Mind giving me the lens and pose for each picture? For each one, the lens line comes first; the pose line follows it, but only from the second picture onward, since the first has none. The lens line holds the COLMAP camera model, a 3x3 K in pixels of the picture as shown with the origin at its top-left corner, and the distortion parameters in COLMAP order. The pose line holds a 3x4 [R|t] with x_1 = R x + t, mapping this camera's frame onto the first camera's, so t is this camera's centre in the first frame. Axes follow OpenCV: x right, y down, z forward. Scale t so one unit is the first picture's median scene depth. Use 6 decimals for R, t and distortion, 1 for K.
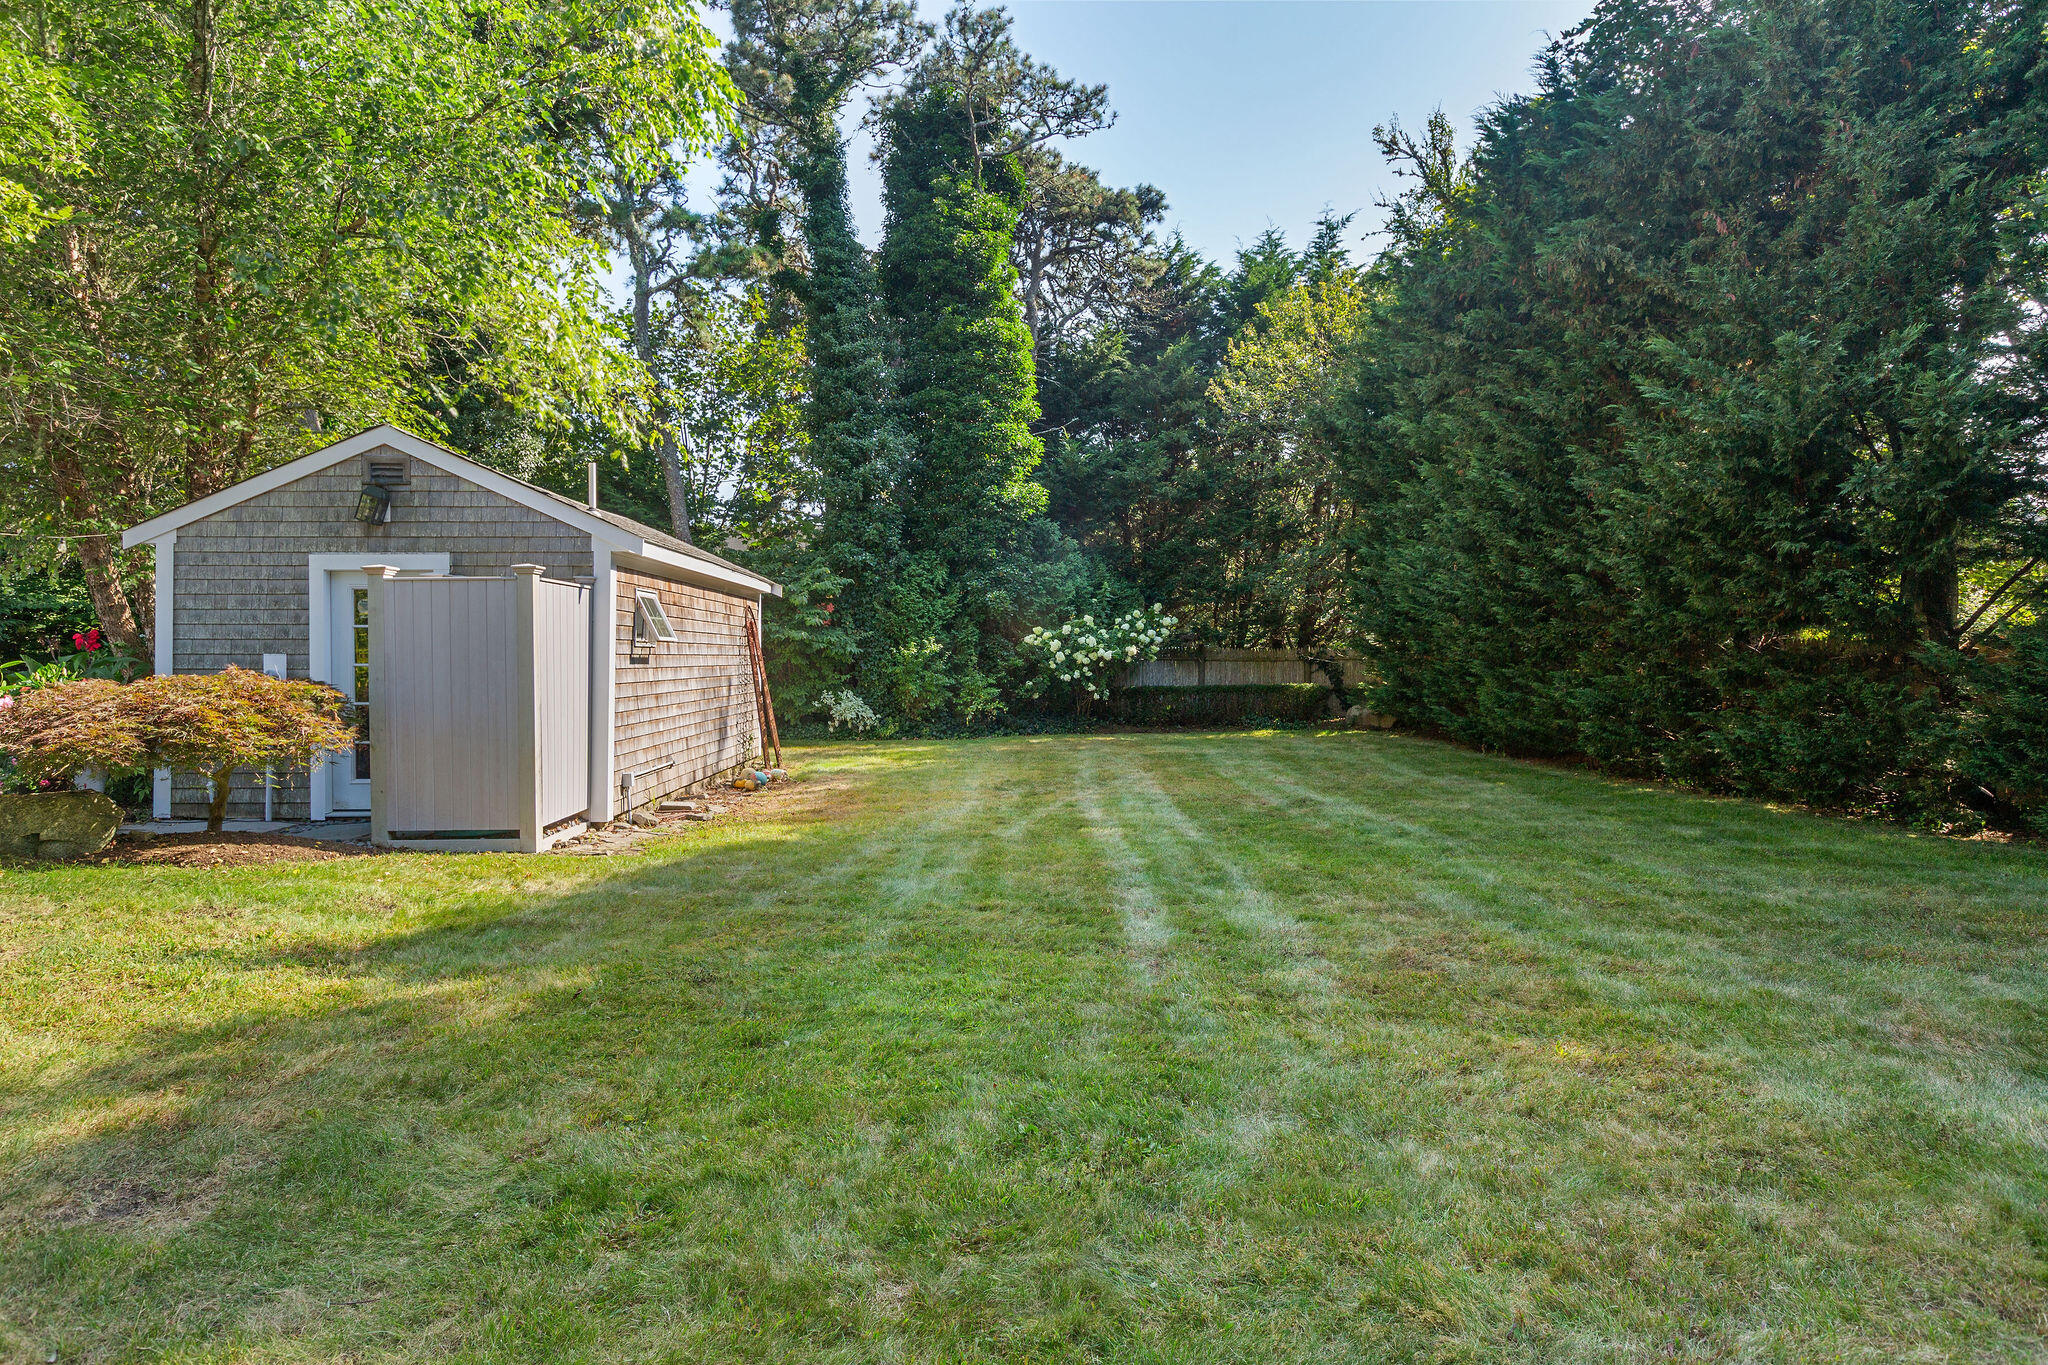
lens RADIAL K [[1176.4, 0, 1021.7], [0, 1176.4, 673.3], [0, 0, 1]] dist [0.001339, 0.000820]
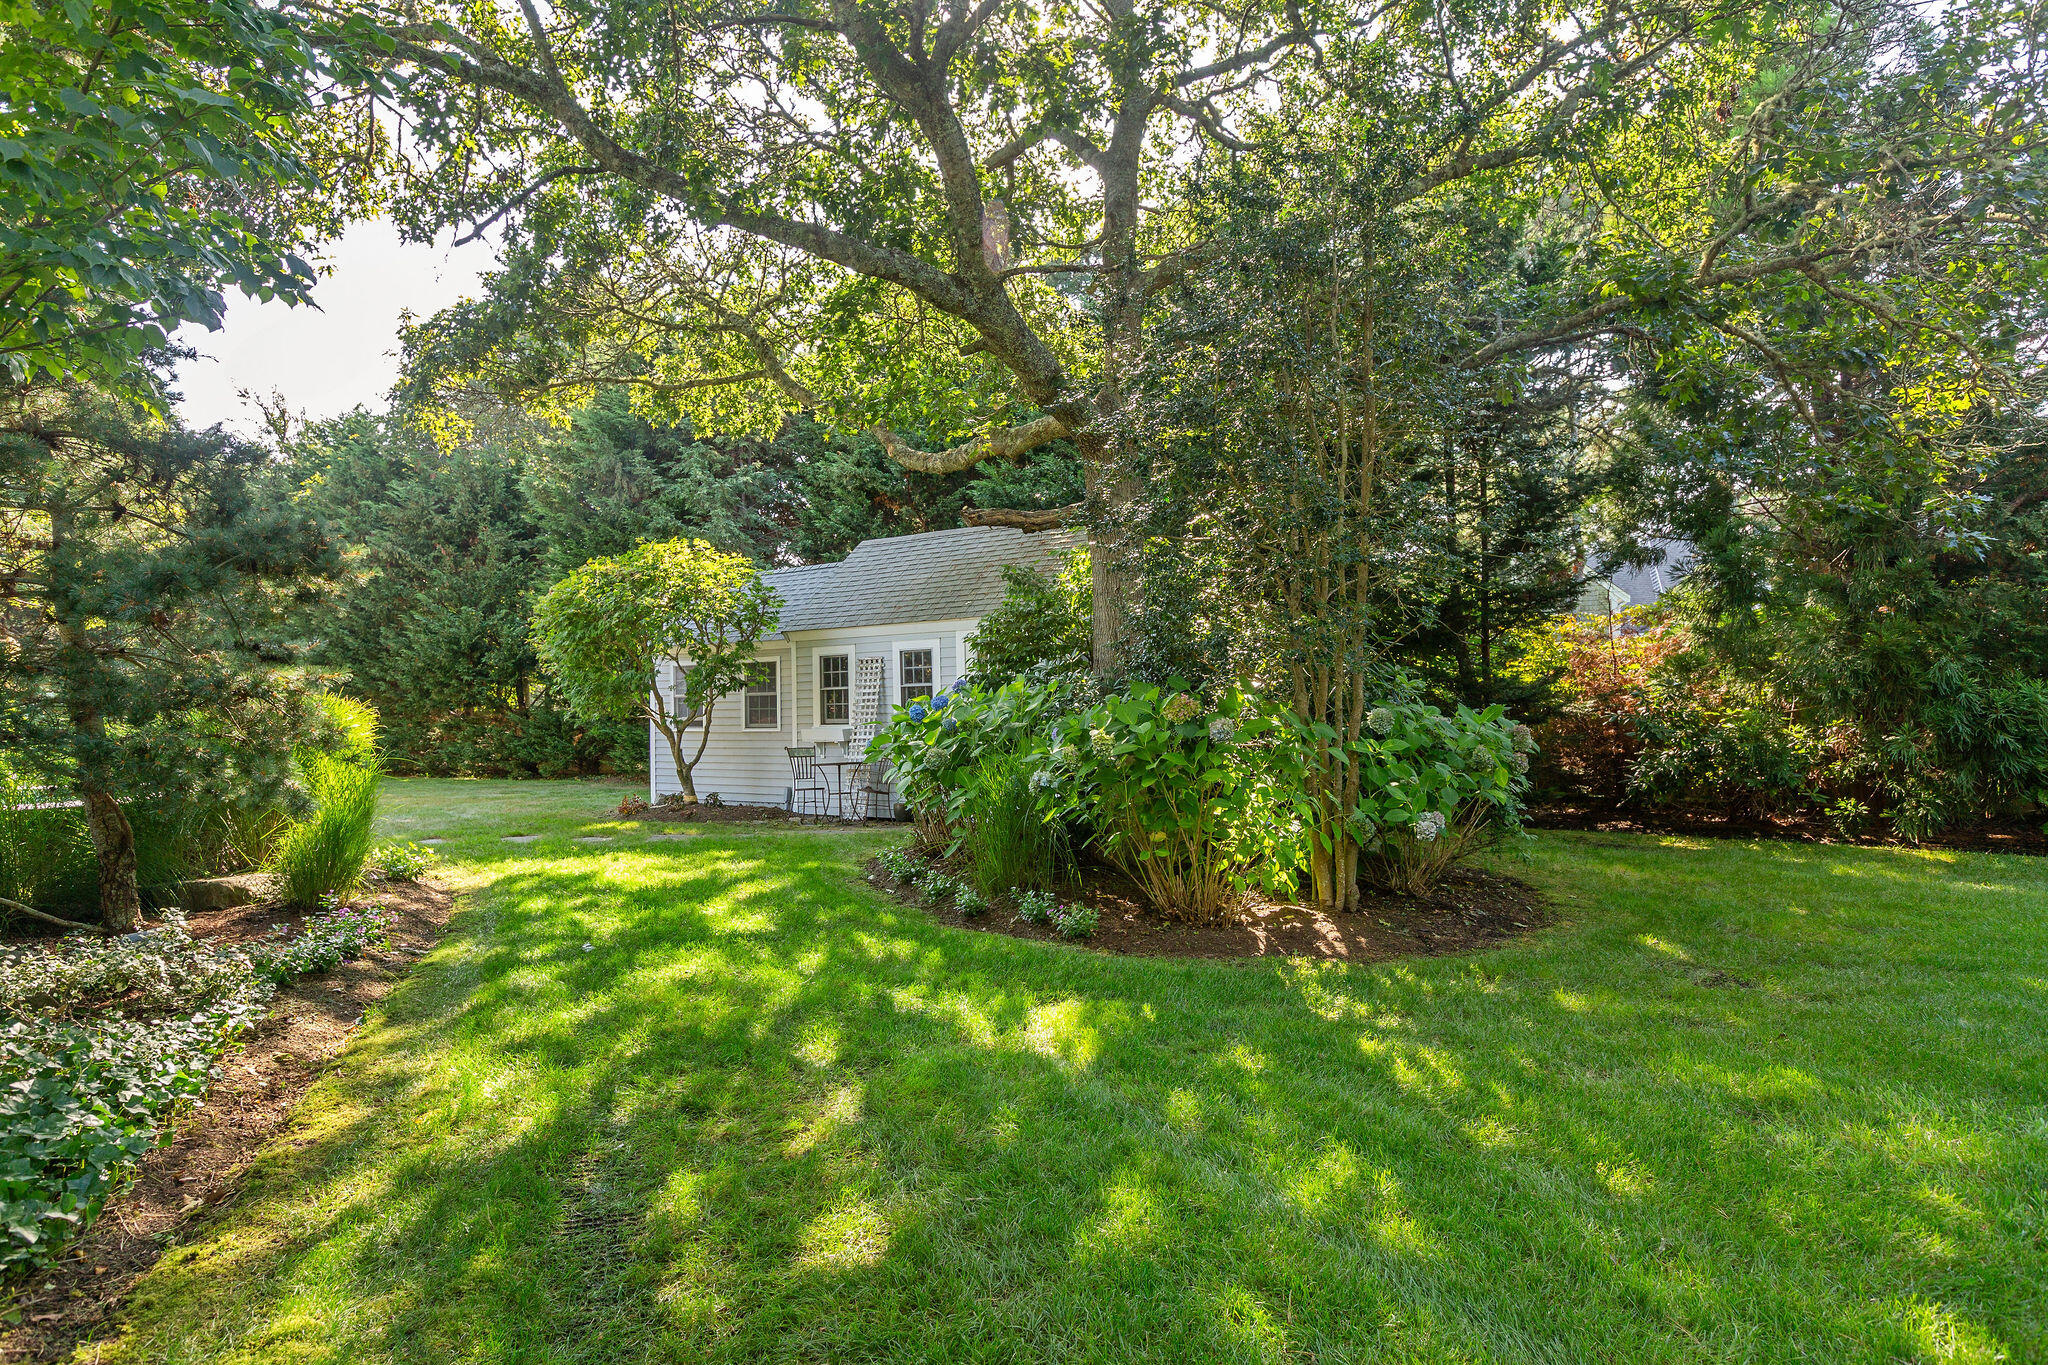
lens RADIAL K [[1176.4, 0, 1021.5], [0, 1176.4, 686.3], [0, 0, 1]] dist [0.001339, 0.000820]
pose [[0.546675, 0.019228, 0.837124, -0.867496], [0.014208, 0.999379, -0.032234, 0.018329], [-0.837224, 0.029515, 0.546063, -1.460891]]
